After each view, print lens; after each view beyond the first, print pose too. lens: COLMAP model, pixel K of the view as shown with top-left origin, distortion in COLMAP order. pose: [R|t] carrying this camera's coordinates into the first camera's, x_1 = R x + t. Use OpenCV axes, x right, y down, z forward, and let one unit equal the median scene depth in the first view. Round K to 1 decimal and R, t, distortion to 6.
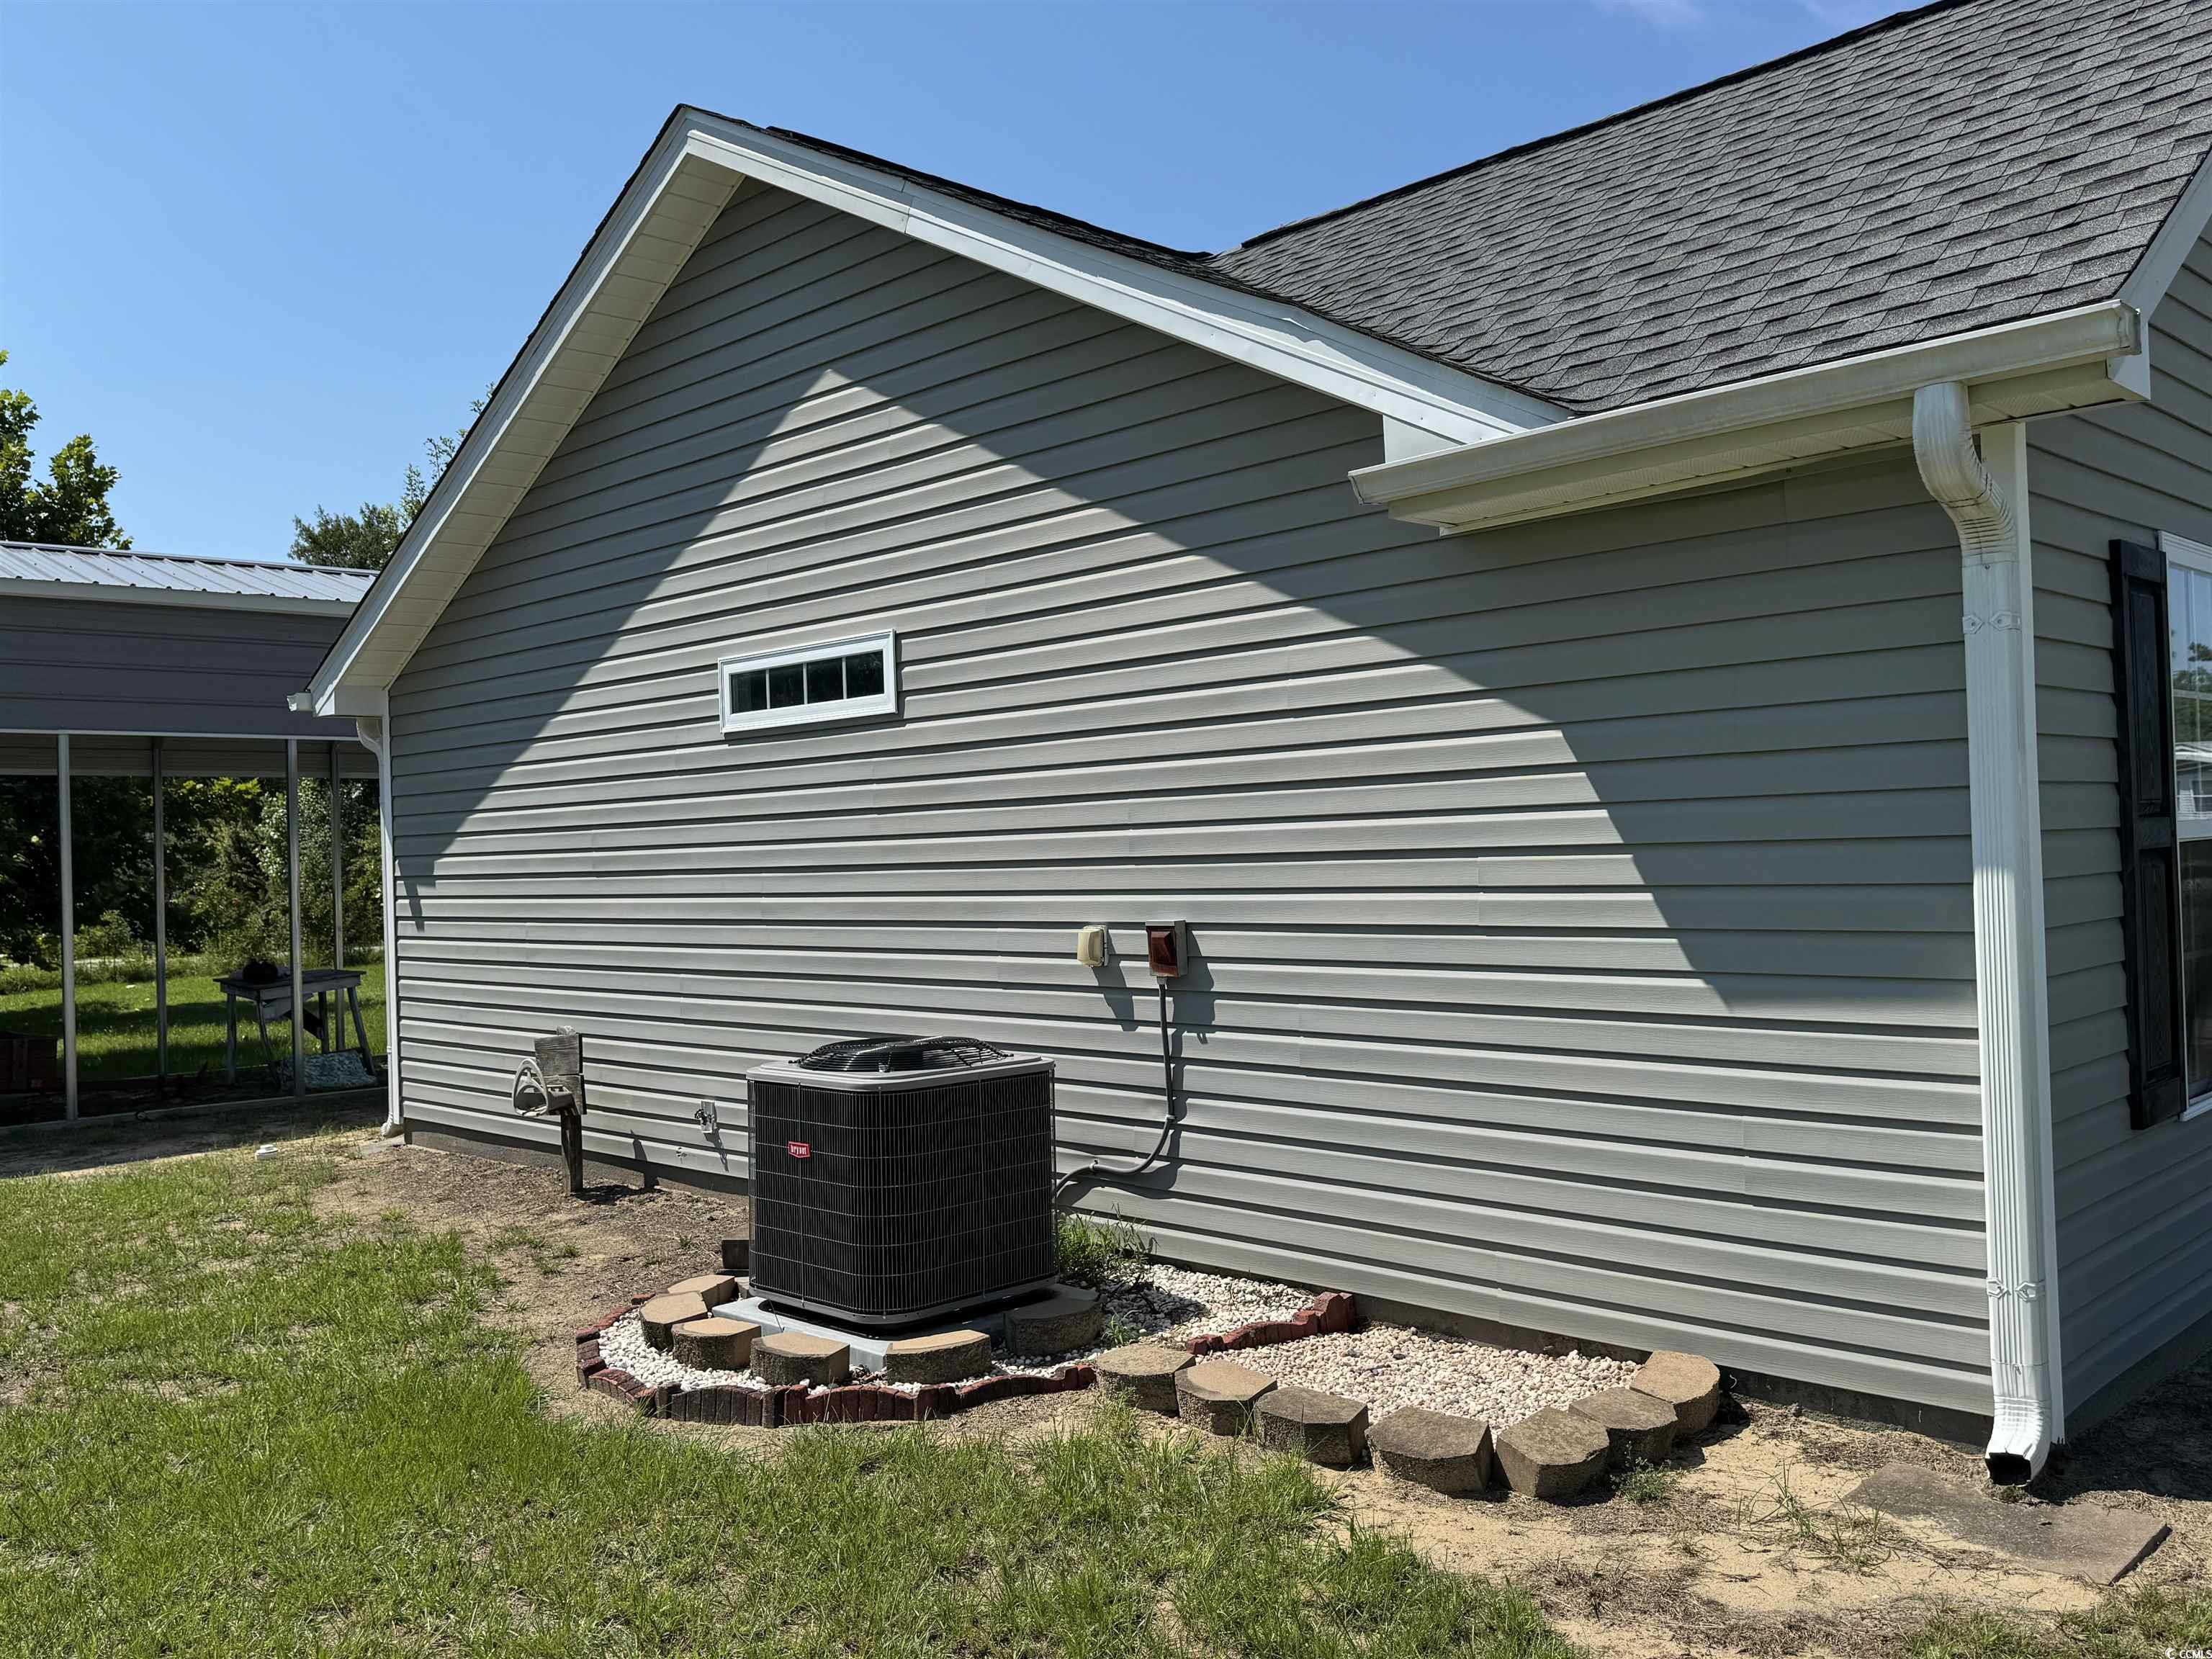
lens RADIAL K [[1830.2, 0, 1122.6], [0, 1830.2, 831.1], [0, 0, 1]] dist [0.099194, -0.020704]
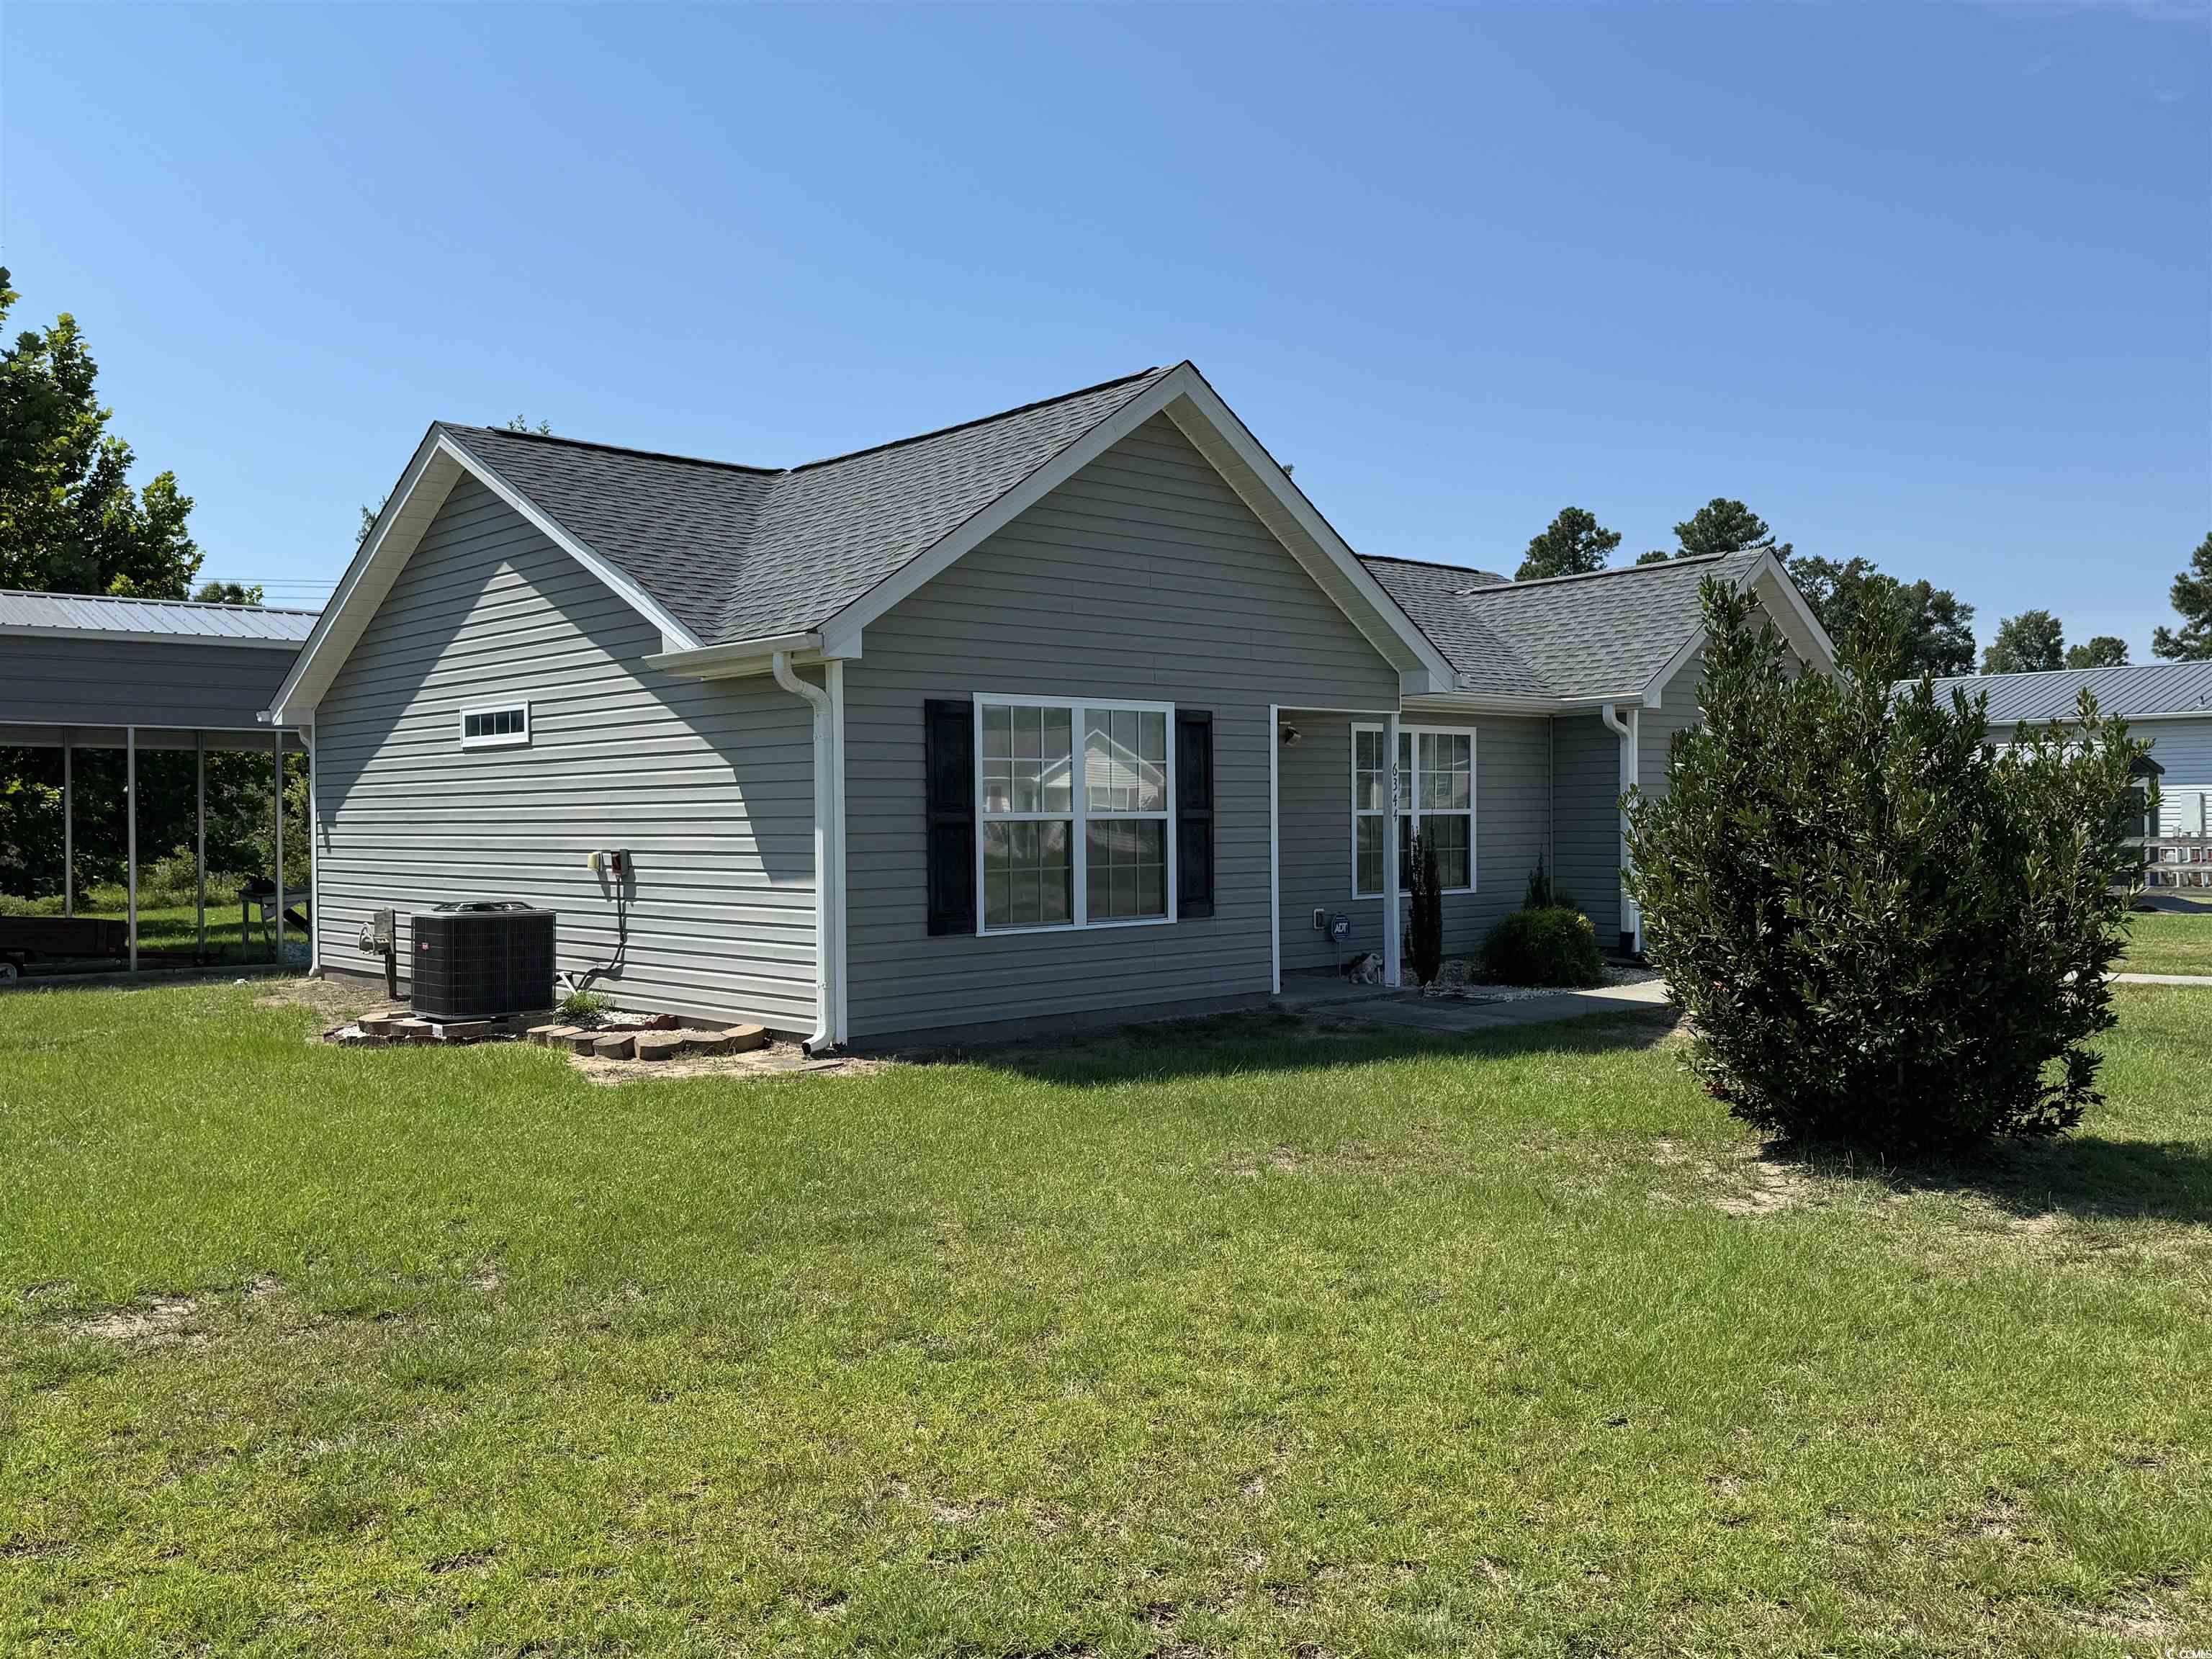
lens RADIAL K [[1830.2, 0, 1092.7], [0, 1830.2, 836.5], [0, 0, 1]] dist [0.099194, -0.020704]
pose [[0.998215, 0.024960, -0.054256, 0.585774], [-0.023920, 0.999519, 0.019745, -0.017603], [0.054722, -0.018412, 0.998332, -0.934782]]
